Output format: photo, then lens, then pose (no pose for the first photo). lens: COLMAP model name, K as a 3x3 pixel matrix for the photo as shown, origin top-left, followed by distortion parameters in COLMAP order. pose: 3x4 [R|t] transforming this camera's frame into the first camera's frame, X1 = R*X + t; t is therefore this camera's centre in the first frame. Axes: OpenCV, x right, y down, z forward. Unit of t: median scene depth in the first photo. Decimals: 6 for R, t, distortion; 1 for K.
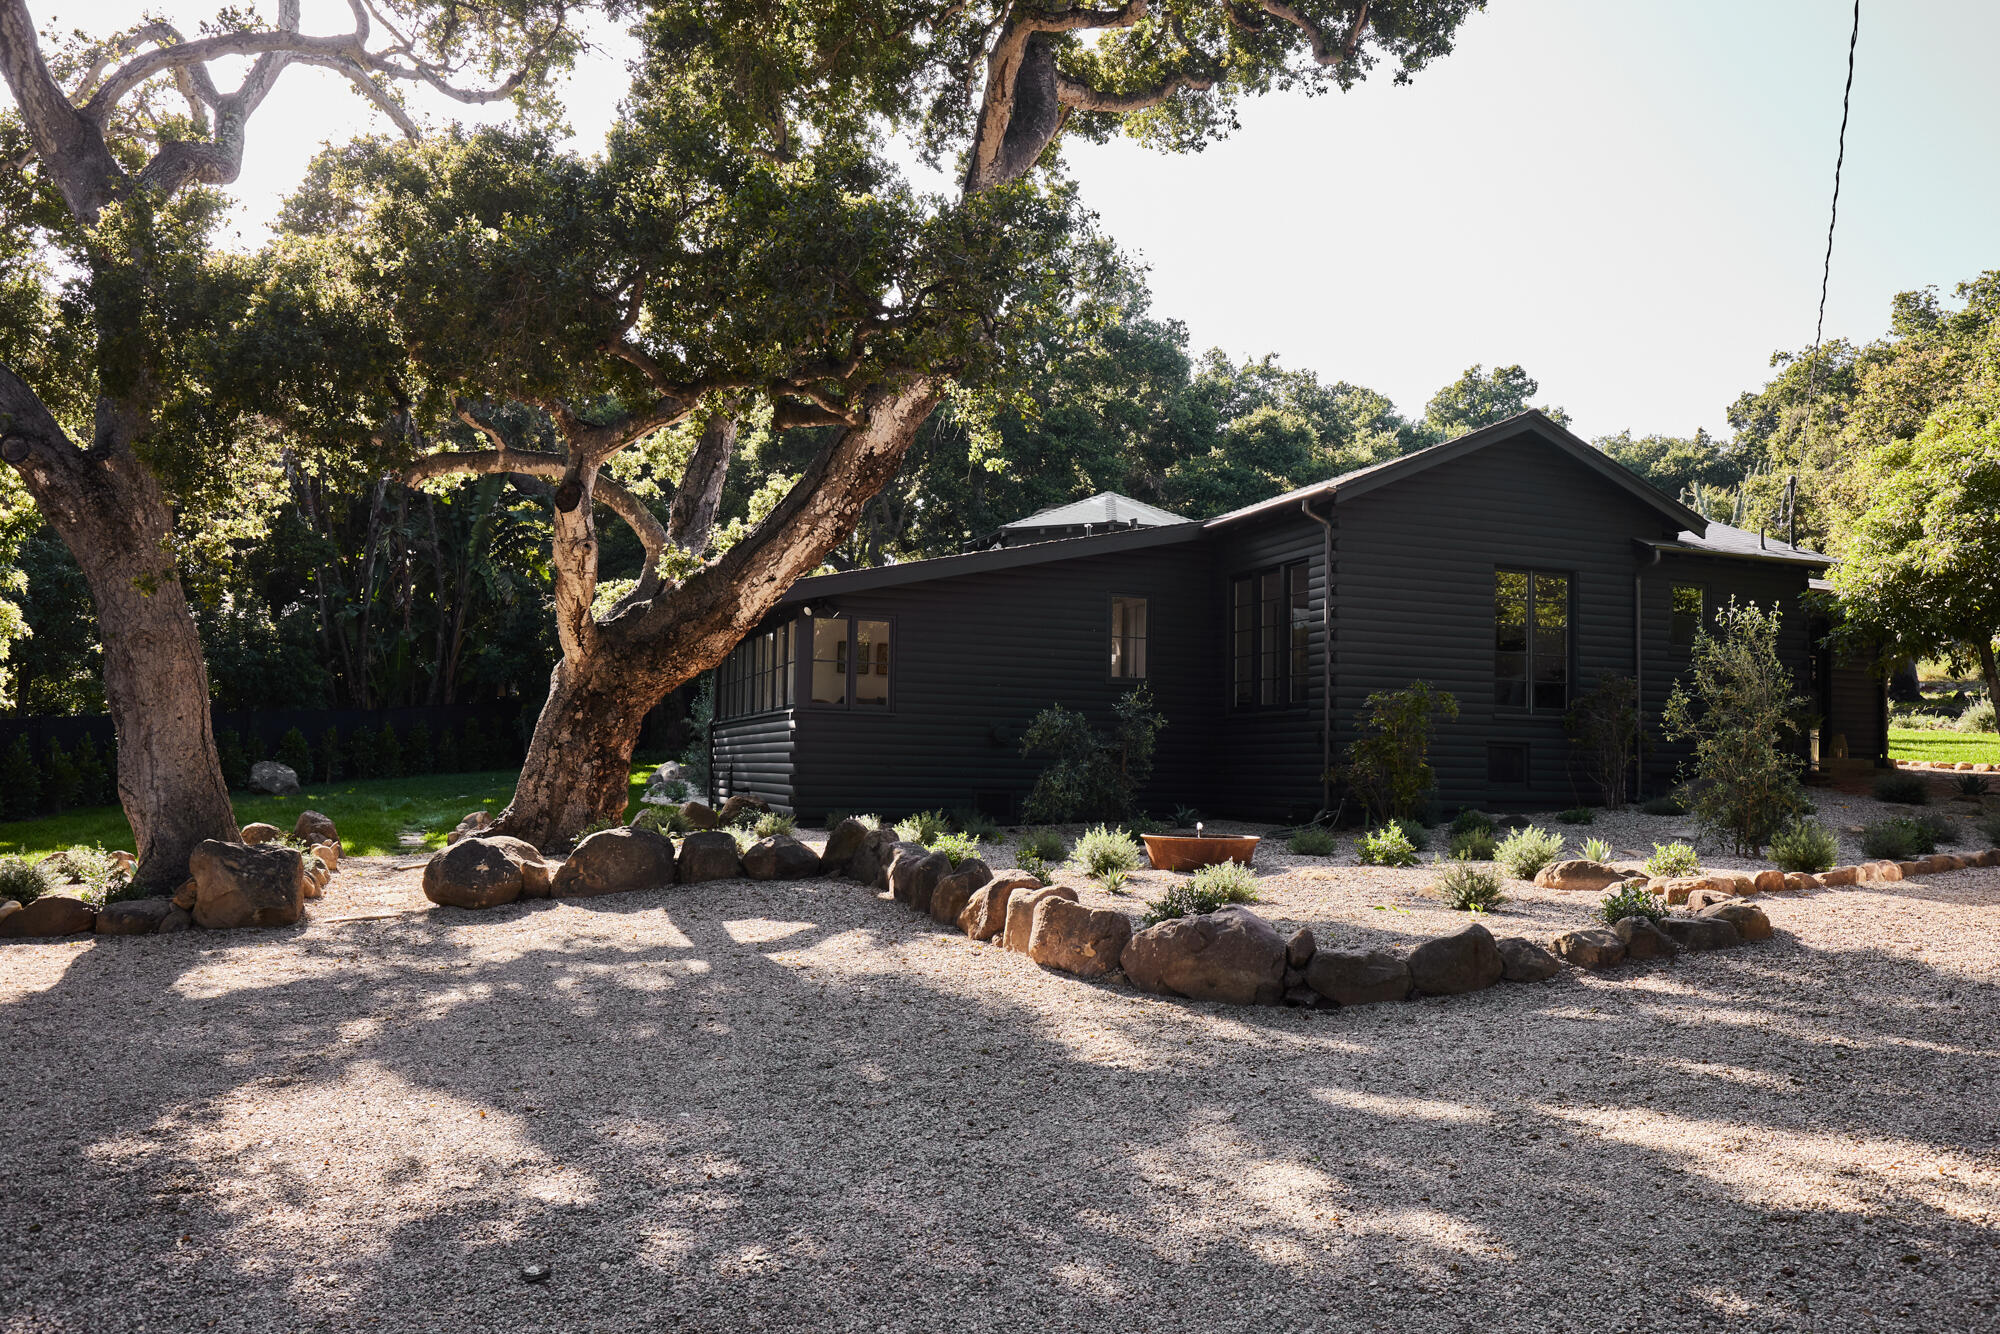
lens RADIAL K [[1420.7, 0, 1024.5], [0, 1420.7, 702.1], [0, 0, 1]] dist [0.020367, -0.001219]
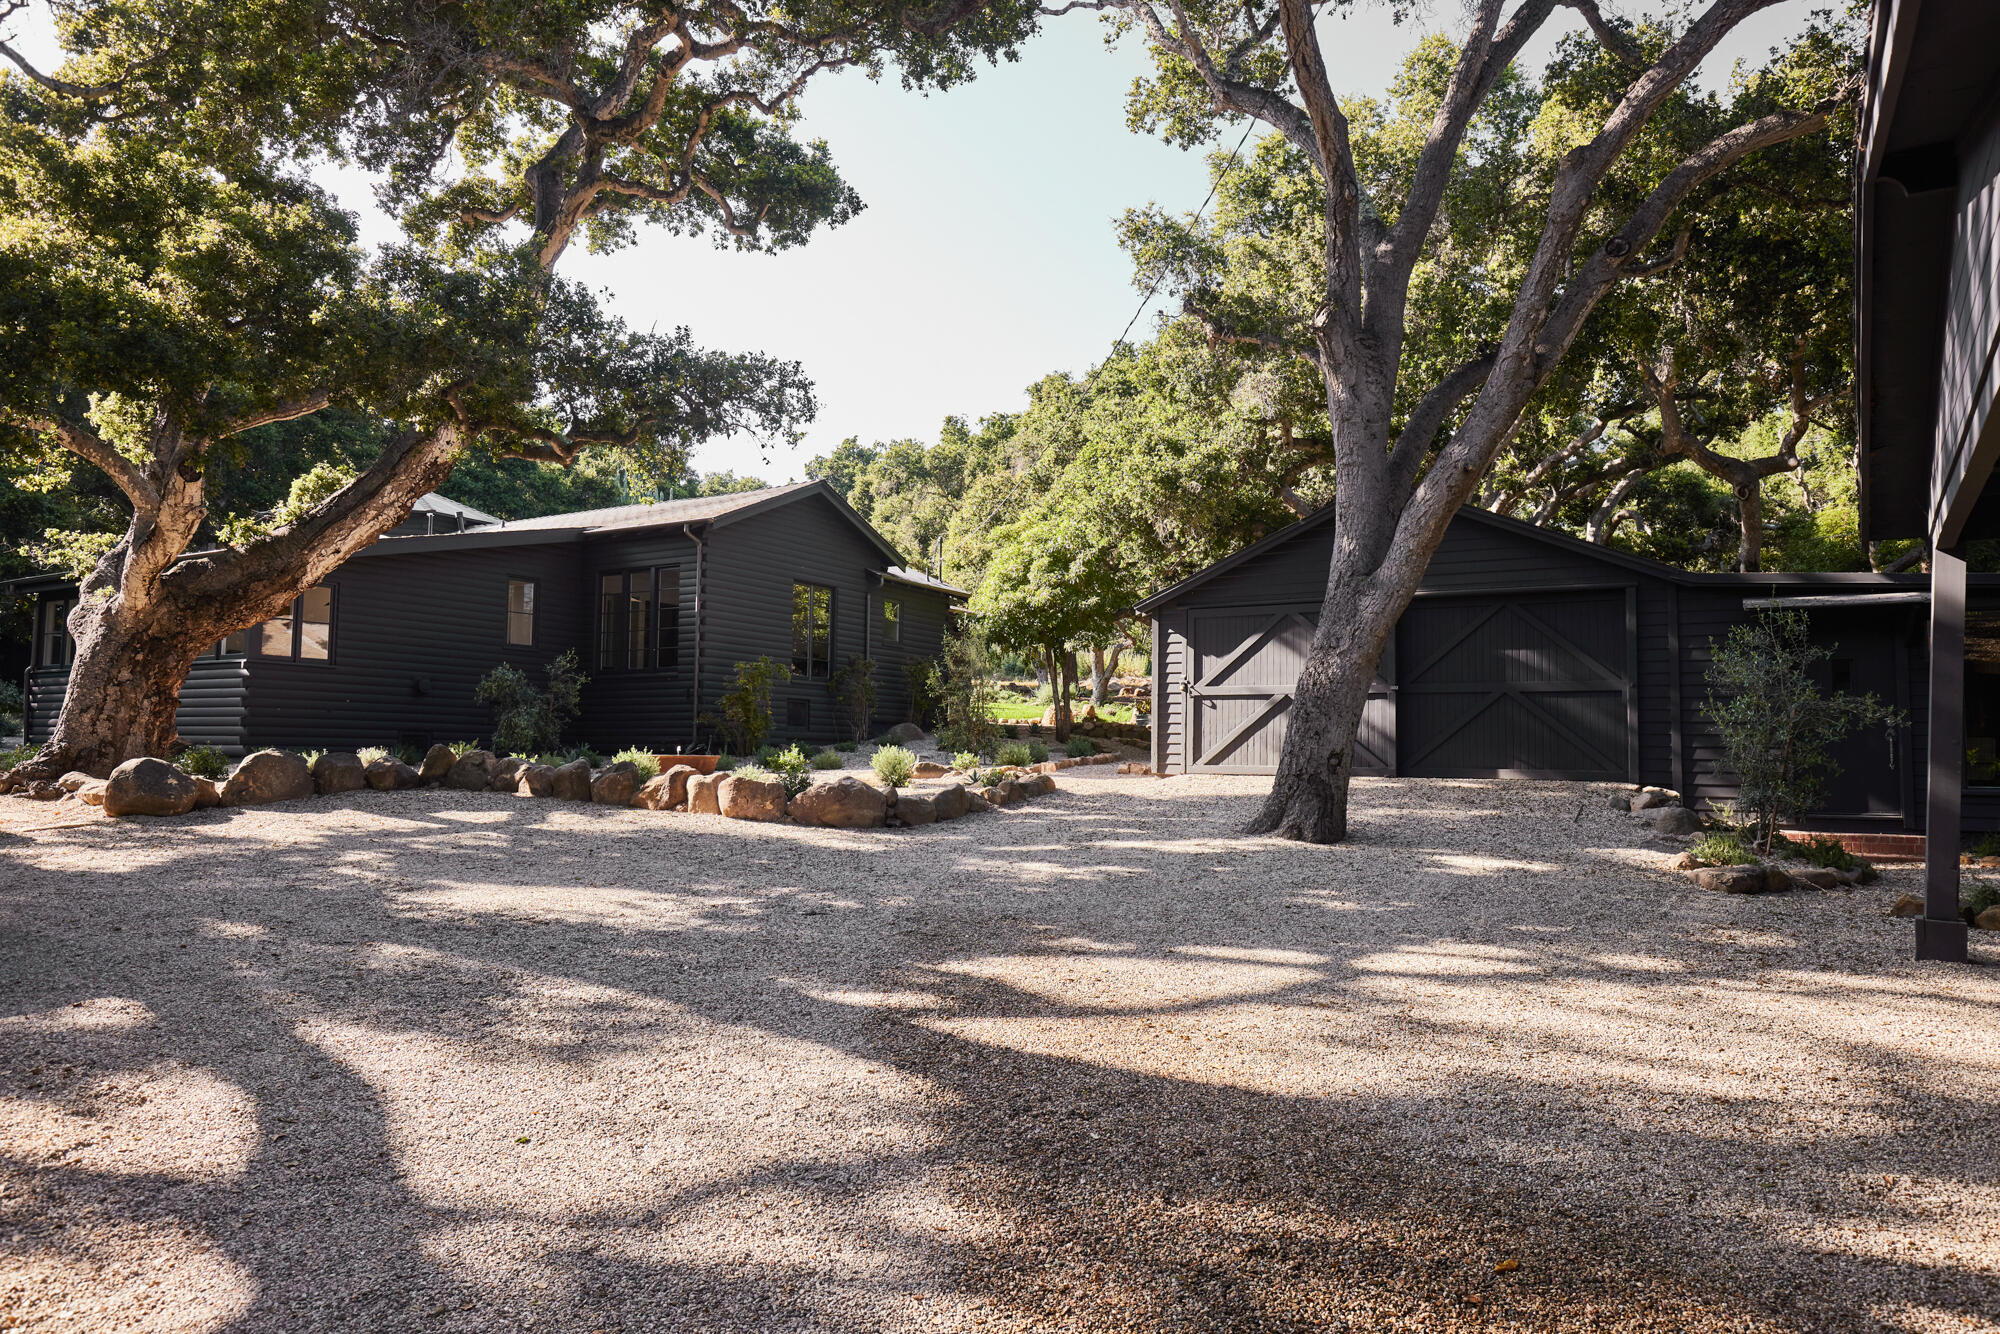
lens RADIAL K [[1285.2, 0, 997.0], [0, 1285.2, 675.6], [0, 0, 1]] dist [0.000850, 0.000108]
pose [[0.776700, 0.028515, 0.629225, -0.424343], [-0.026293, 0.999572, -0.012842, 0.019276], [-0.629321, -0.006570, 0.777117, -0.214859]]
